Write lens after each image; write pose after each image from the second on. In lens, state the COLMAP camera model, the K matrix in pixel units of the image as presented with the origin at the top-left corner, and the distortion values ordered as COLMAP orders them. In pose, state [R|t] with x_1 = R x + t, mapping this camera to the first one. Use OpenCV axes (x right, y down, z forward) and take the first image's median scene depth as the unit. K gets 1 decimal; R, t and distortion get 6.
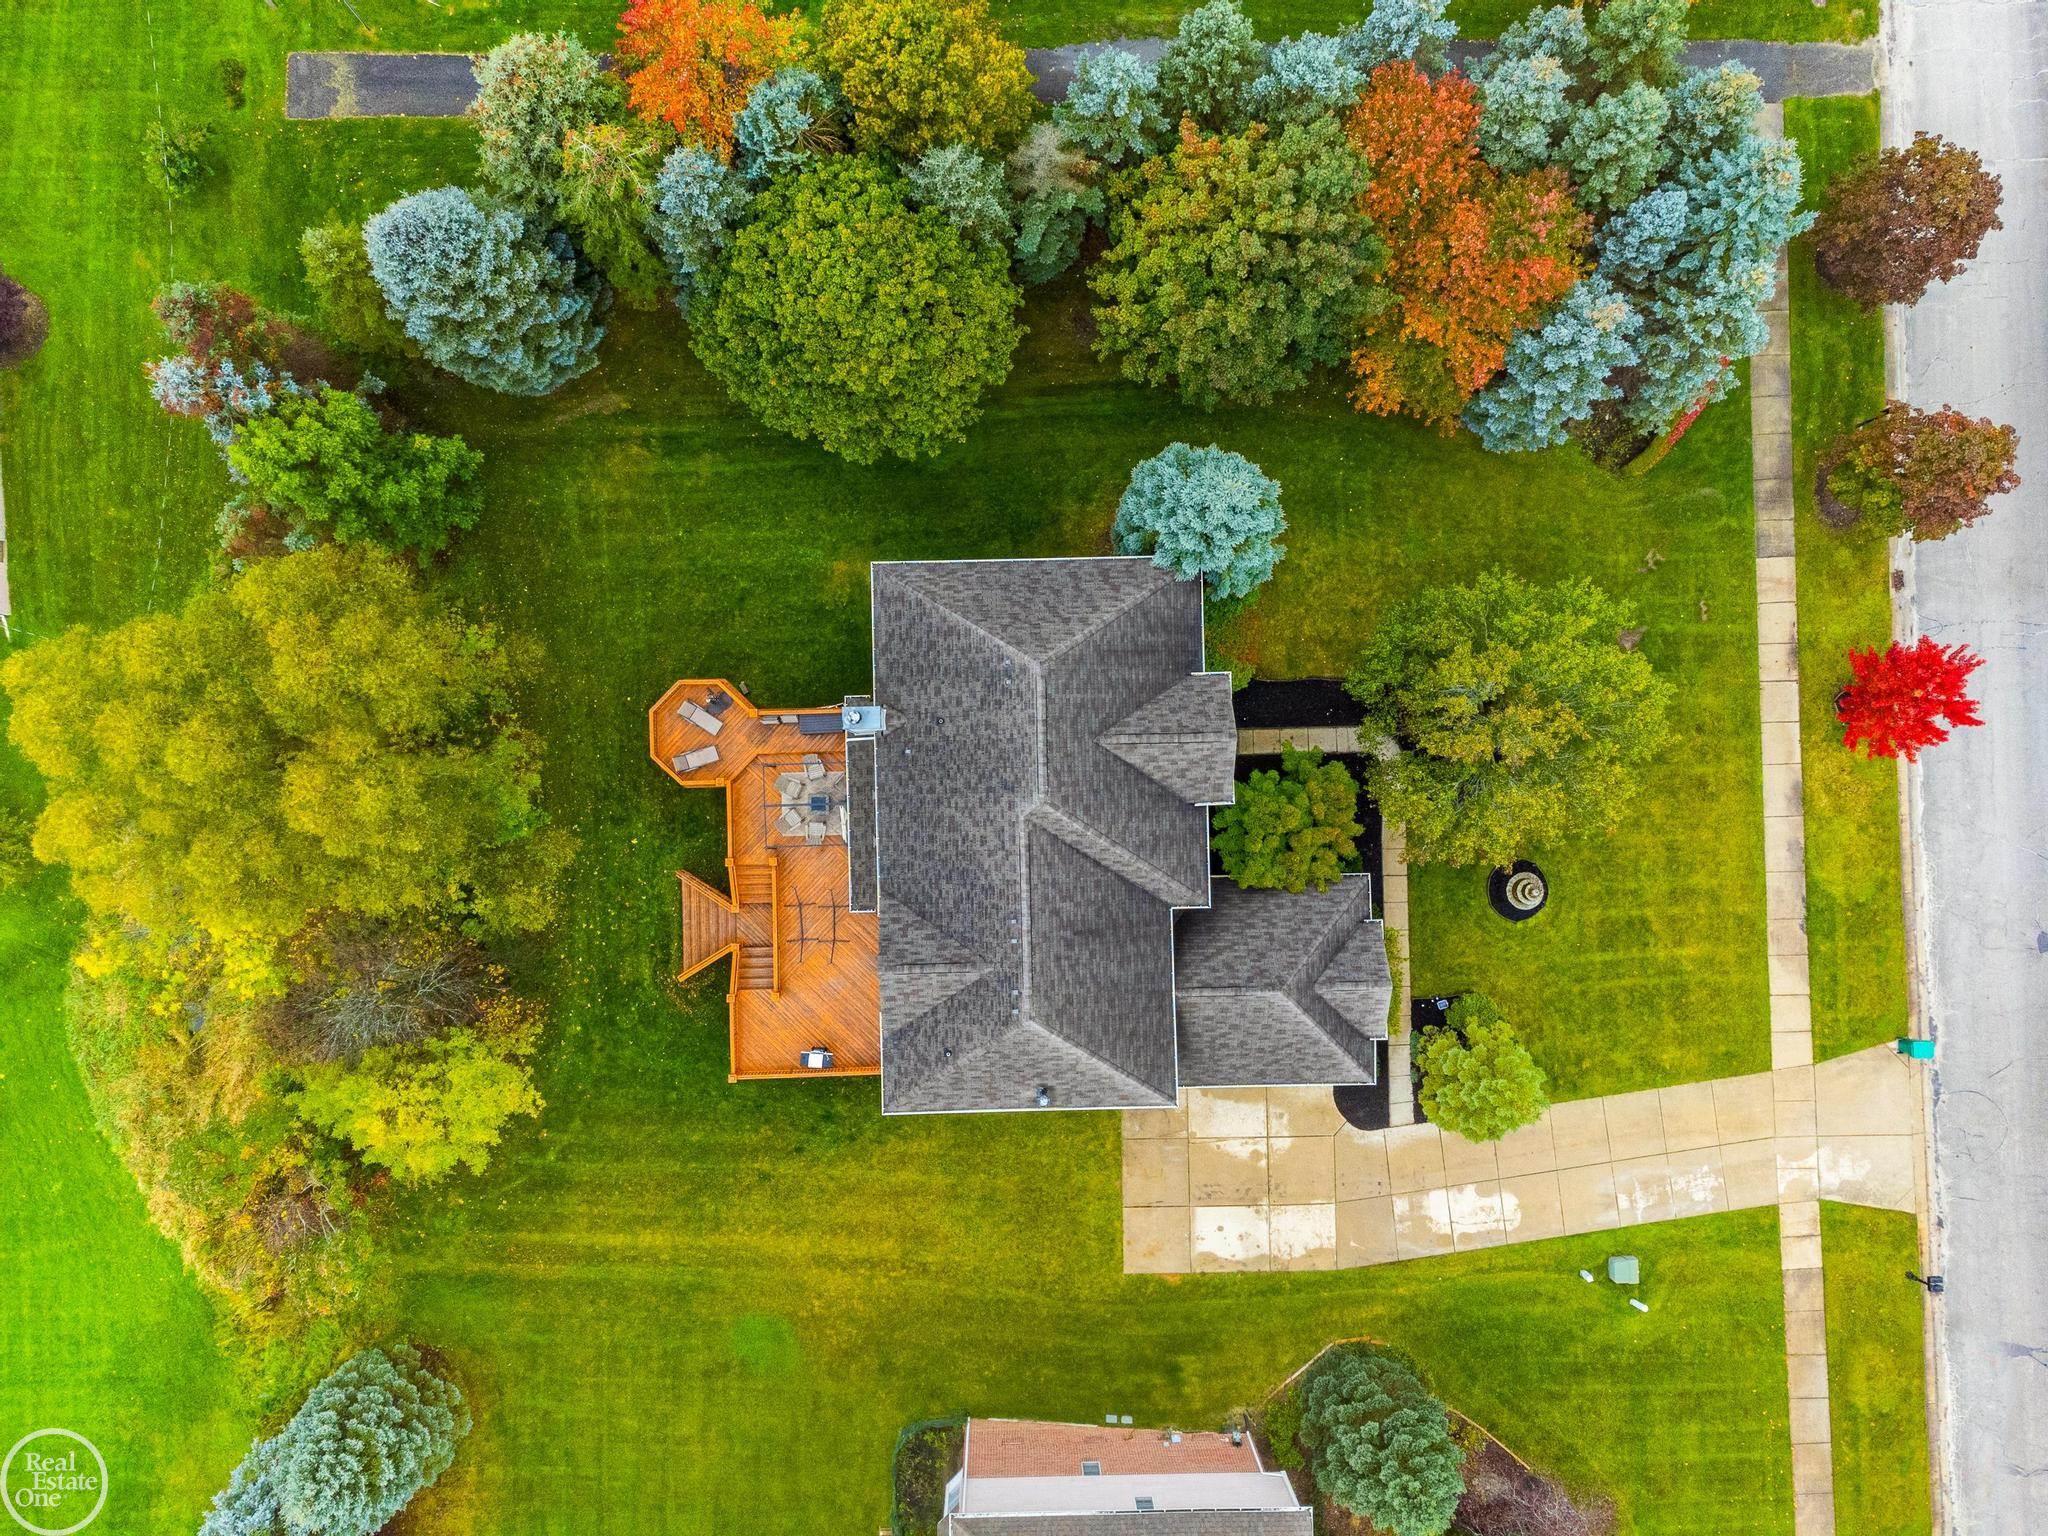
lens RADIAL K [[1525.4, 0, 1025.1], [0, 1525.4, 768.1], [0, 0, 1]] dist [0.021237, -0.007647]
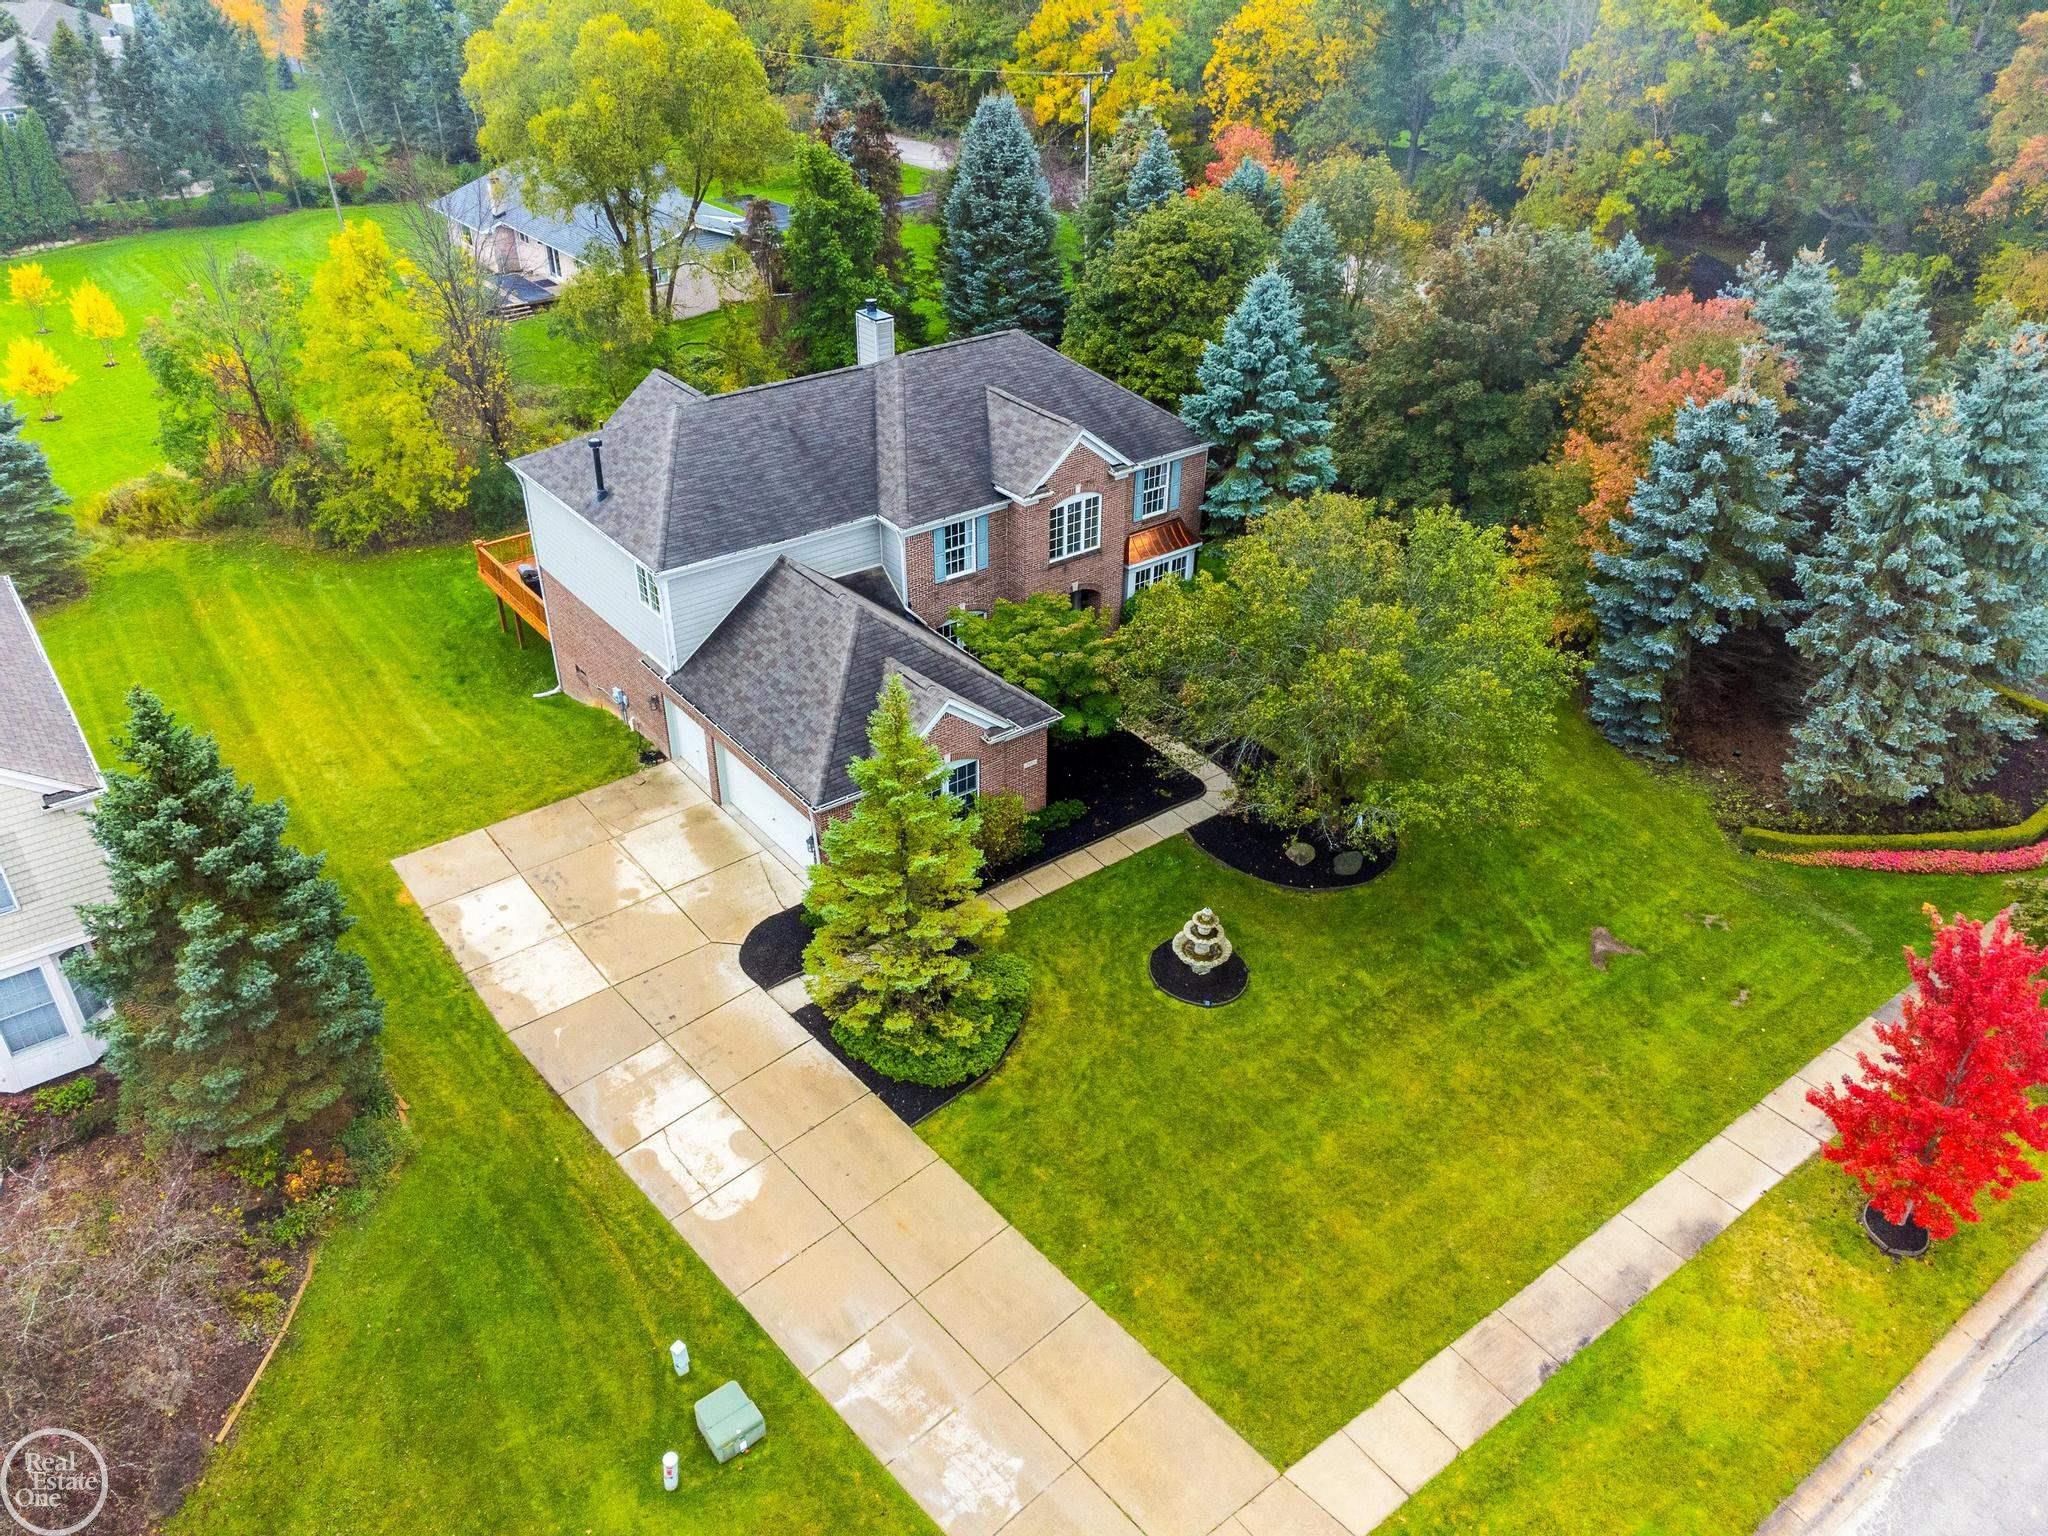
lens RADIAL K [[1525.4, 0, 1023.0], [0, 1525.4, 765.6], [0, 0, 1]] dist [0.021237, -0.007647]
pose [[0.588276, 0.419589, -0.691286, 0.672776], [-0.808587, 0.316688, -0.495878, 0.419087], [0.010857, 0.850678, 0.525574, 0.596877]]
